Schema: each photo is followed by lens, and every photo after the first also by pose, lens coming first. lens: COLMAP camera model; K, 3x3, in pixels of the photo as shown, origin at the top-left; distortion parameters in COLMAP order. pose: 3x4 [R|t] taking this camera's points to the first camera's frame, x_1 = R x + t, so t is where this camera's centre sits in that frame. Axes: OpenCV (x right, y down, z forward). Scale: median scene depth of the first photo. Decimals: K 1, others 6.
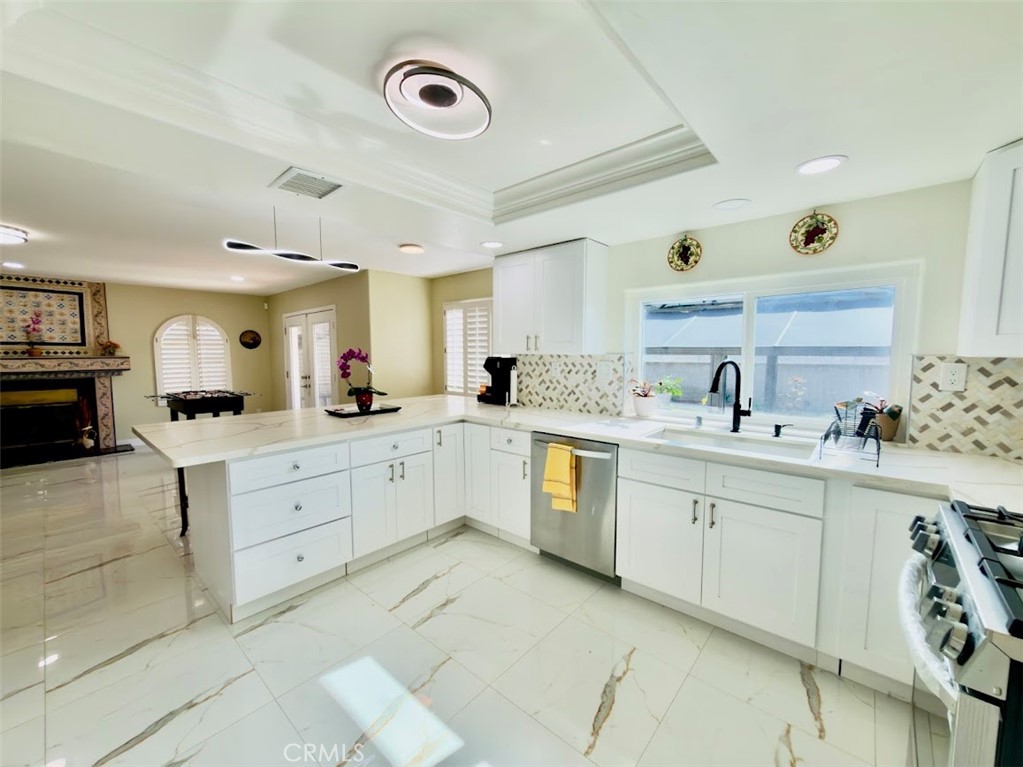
lens RADIAL K [[407.7, 0, 511.5], [0, 407.7, 383.5], [0, 0, 1]] dist [0.001095, 0.000023]
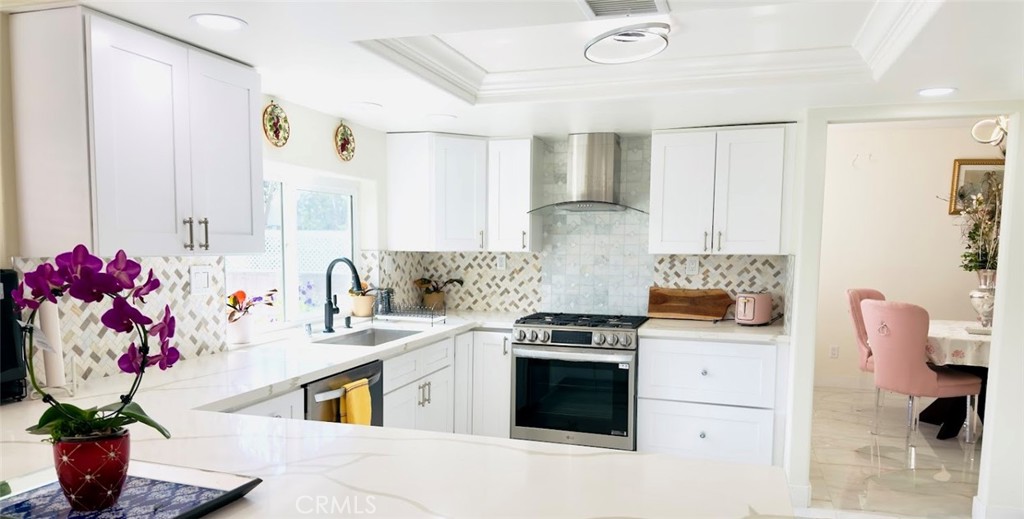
lens RADIAL K [[703.7, 0, 510.1], [0, 703.7, 304.3], [0, 0, 1]] dist [0.144437, -0.299611]
pose [[-0.397752, -0.079309, 0.914059, -1.036023], [0.069837, 0.990750, 0.116353, -0.101247], [-0.914831, 0.110115, -0.388534, 1.145478]]
